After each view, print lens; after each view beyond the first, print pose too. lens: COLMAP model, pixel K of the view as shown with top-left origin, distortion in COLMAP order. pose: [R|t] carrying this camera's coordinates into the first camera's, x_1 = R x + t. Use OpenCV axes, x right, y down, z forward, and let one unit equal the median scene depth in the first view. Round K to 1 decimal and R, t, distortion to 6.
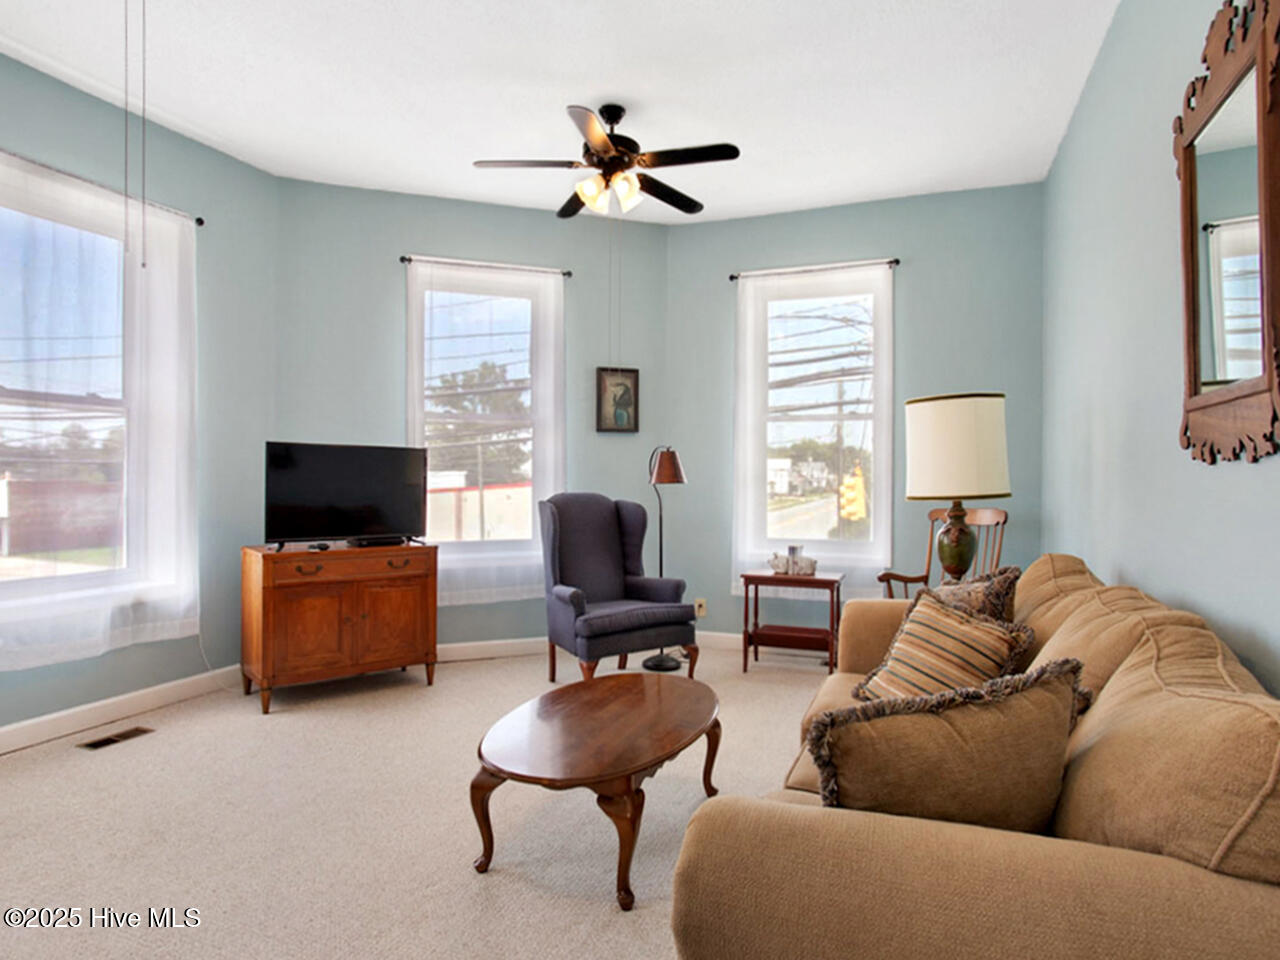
lens RADIAL K [[756.6, 0, 643.7], [0, 756.6, 462.6], [0, 0, 1]] dist [-0.090659, 0.000305]
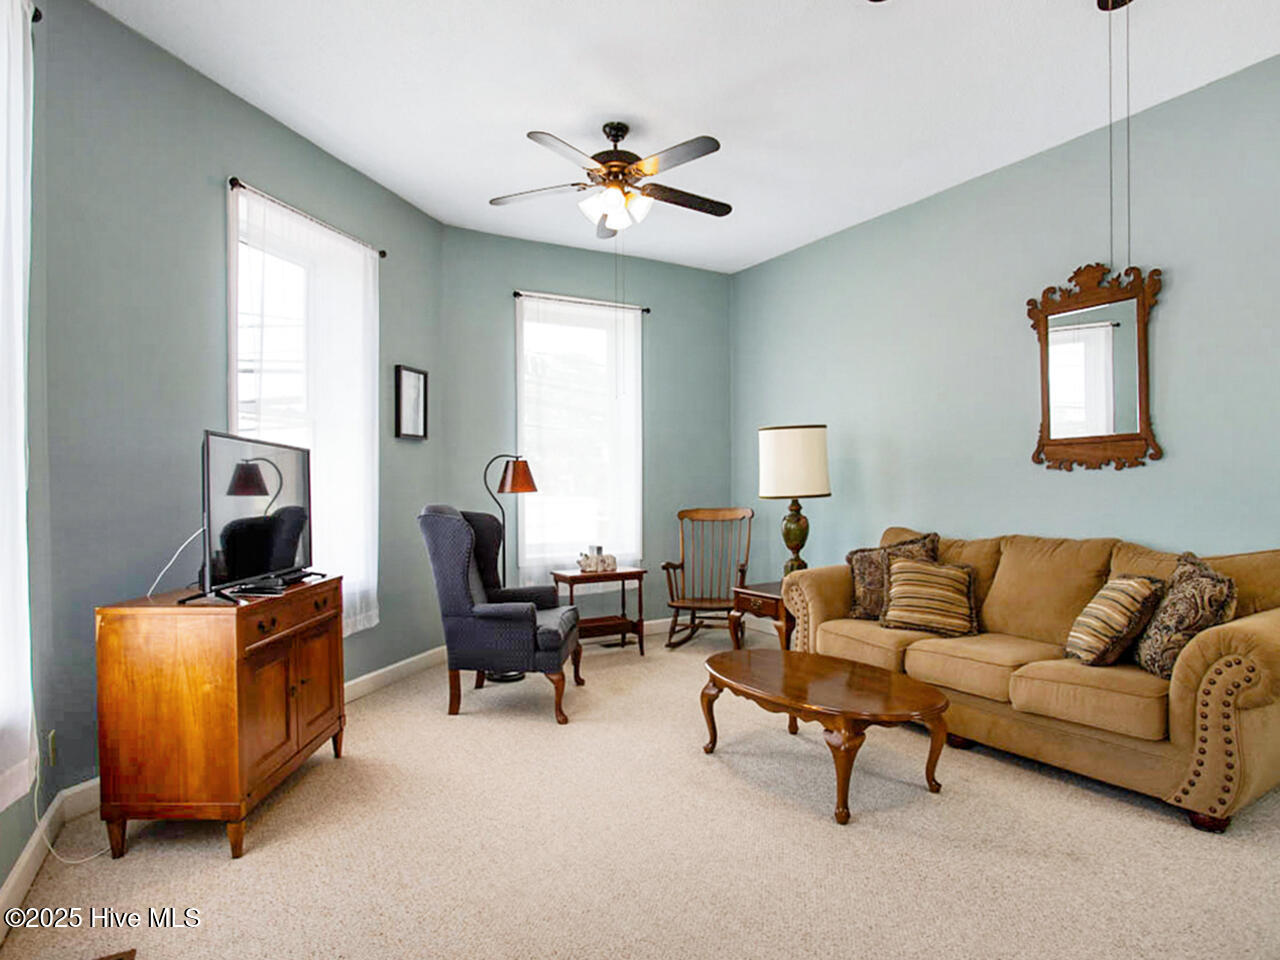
lens RADIAL K [[737.2, 0, 640.0], [0, 737.2, 480.0], [0, 0, 1]] dist [0.001029, 0.000944]
pose [[0.628759, 0.001559, 0.777599, -0.650969], [0.000071, 0.999998, -0.002063, 0.013618], [-0.777600, 0.001352, 0.628758, 0.263601]]
